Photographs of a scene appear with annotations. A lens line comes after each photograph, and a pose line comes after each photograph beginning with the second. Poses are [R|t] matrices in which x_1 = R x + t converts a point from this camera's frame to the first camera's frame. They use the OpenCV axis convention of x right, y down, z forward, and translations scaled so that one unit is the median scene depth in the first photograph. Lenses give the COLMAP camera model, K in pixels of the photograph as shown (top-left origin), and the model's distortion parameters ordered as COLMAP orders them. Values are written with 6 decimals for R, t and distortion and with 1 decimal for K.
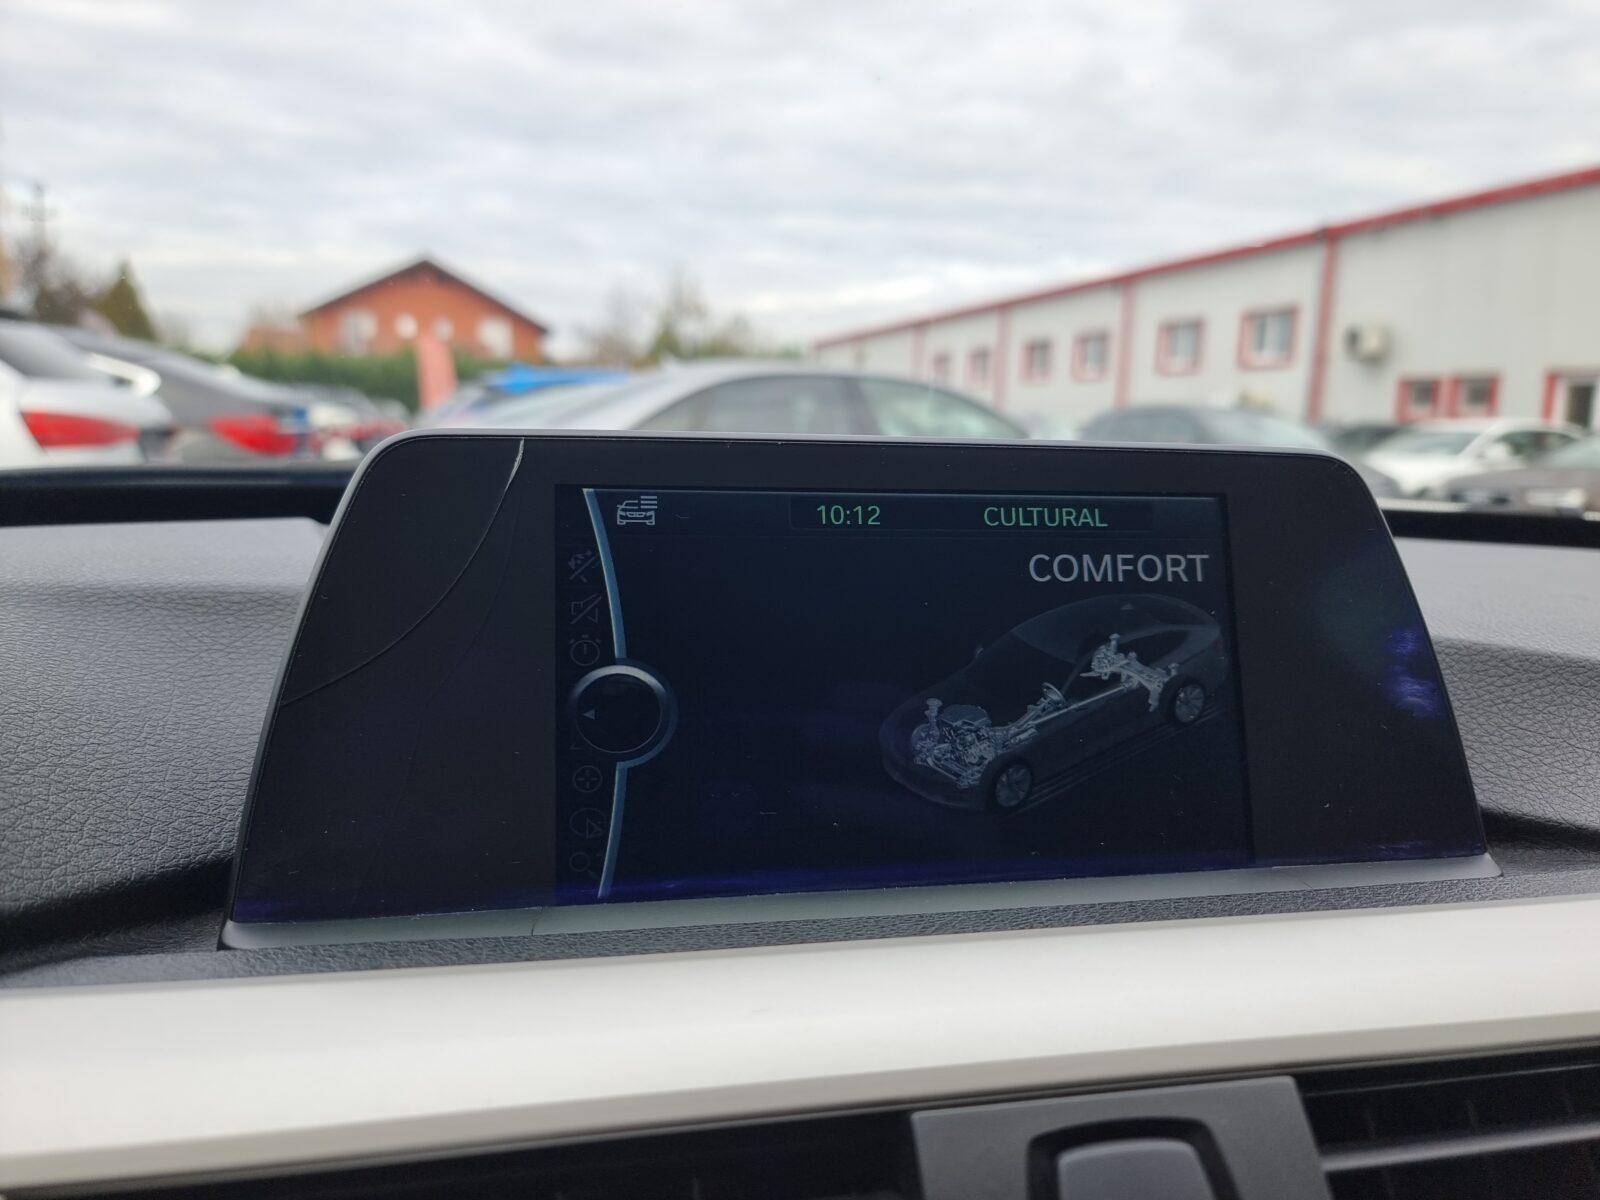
lens RADIAL K [[1156.6, 0, 805.0], [0, 1156.6, 593.1], [0, 0, 1]] dist [-0.005645, 0.001513]
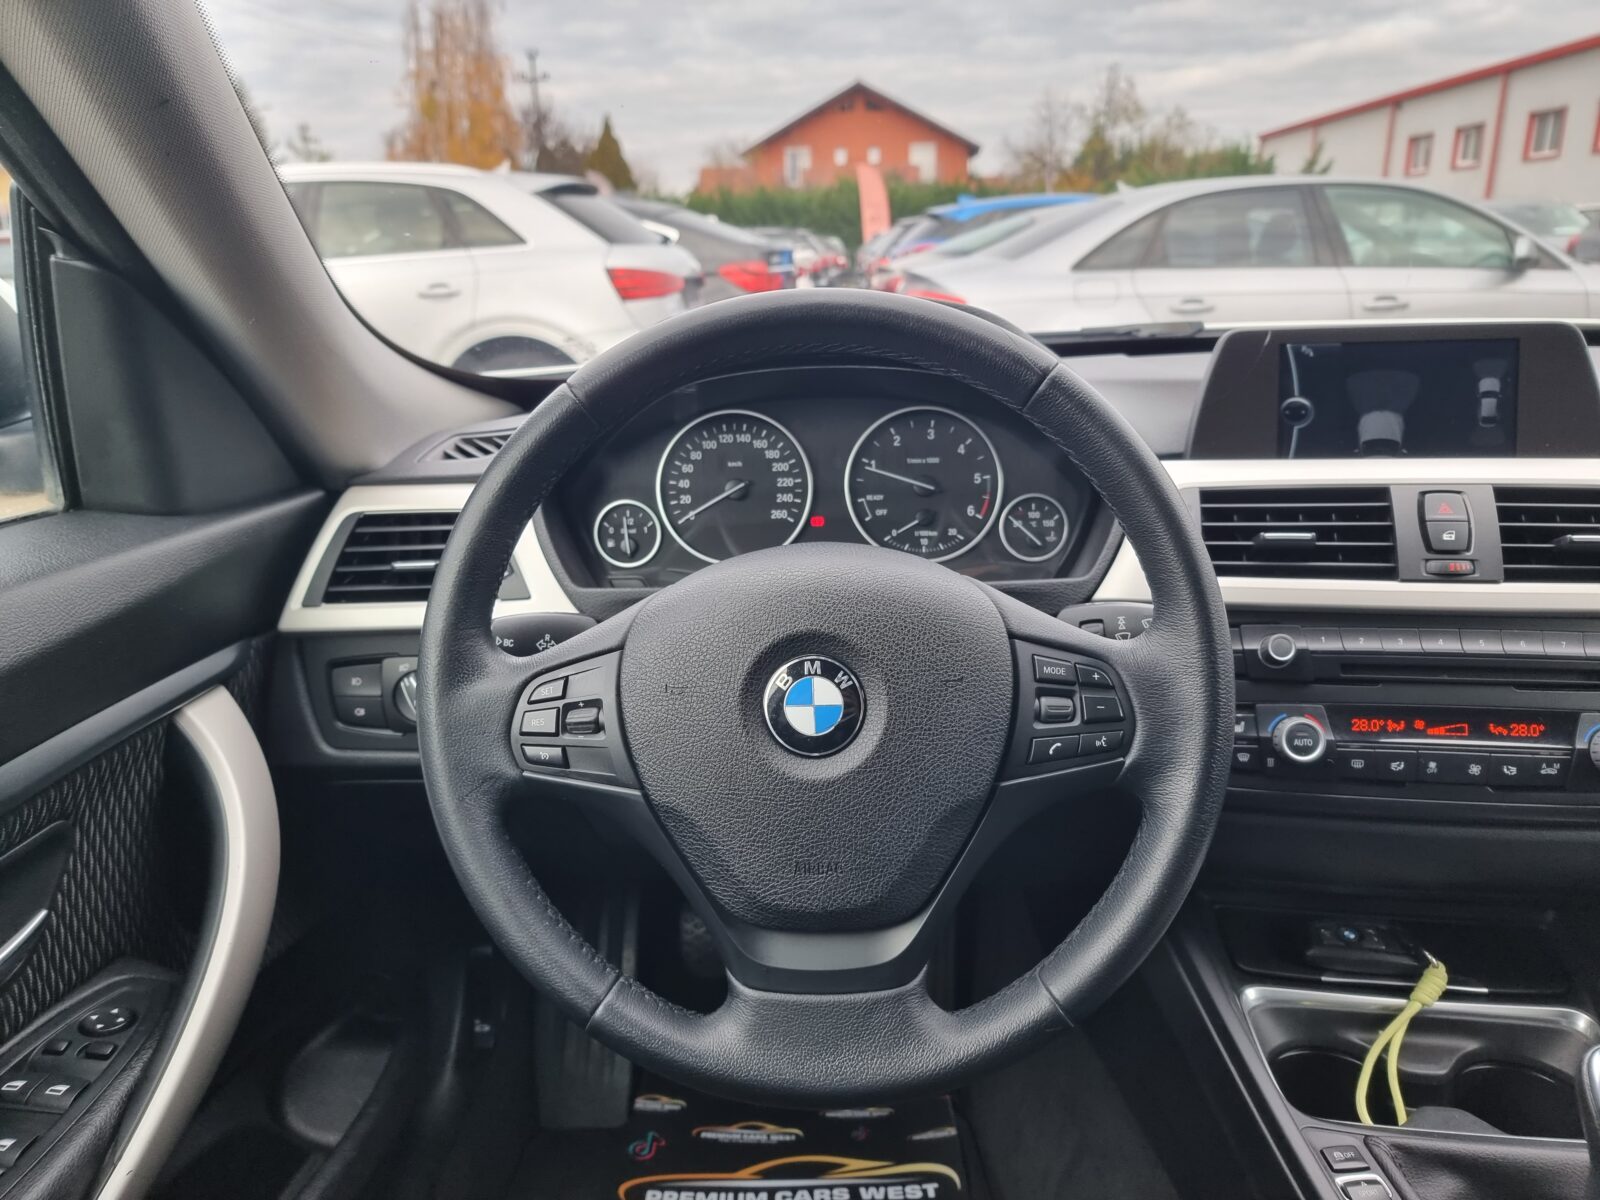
lens RADIAL K [[1122.3, 0, 808.7], [0, 1122.3, 598.7], [0, 0, 1]] dist [0.037122, -0.004400]
pose [[0.938123, 0.049569, -0.342736, -0.300602], [0.006141, 0.987166, 0.159579, 0.095106], [0.346247, -0.151809, 0.925779, -2.381102]]
